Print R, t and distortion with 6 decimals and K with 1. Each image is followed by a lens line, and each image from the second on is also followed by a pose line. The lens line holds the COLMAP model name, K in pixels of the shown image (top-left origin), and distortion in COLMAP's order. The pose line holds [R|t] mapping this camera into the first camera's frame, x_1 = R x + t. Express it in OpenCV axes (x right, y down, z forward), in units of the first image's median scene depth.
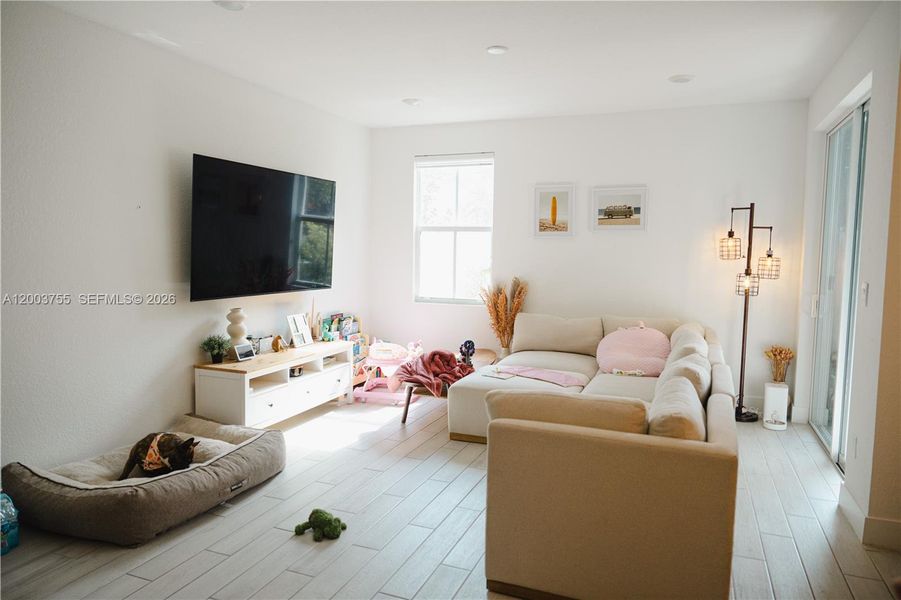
lens RADIAL K [[611.8, 0, 448.6], [0, 611.8, 299.6], [0, 0, 1]] dist [-0.004682, 0.002436]
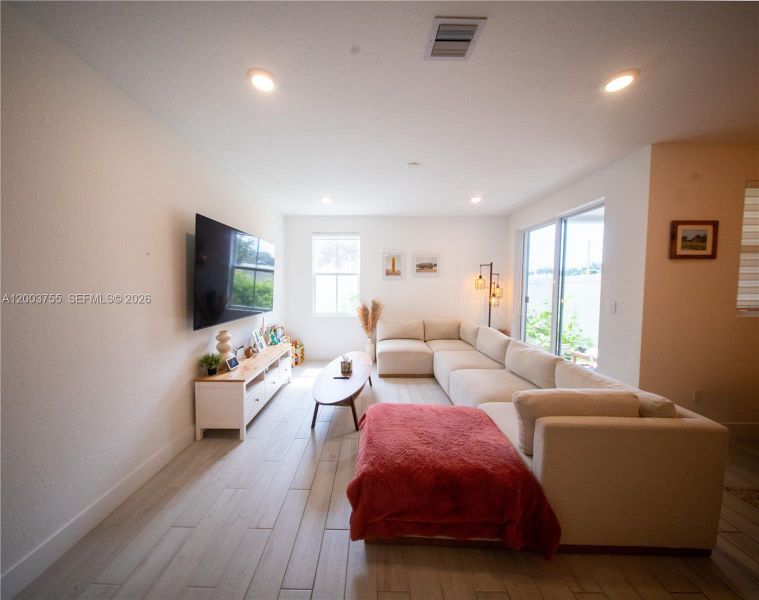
lens RADIAL K [[266.0, 0, 367.0], [0, 266.0, 296.3], [0, 0, 1]] dist [-0.000071, -0.000003]
pose [[0.935250, -0.024994, 0.353105, -0.228390], [0.036464, 0.999000, -0.025867, -0.032759], [-0.352106, 0.037067, 0.935226, 0.292091]]
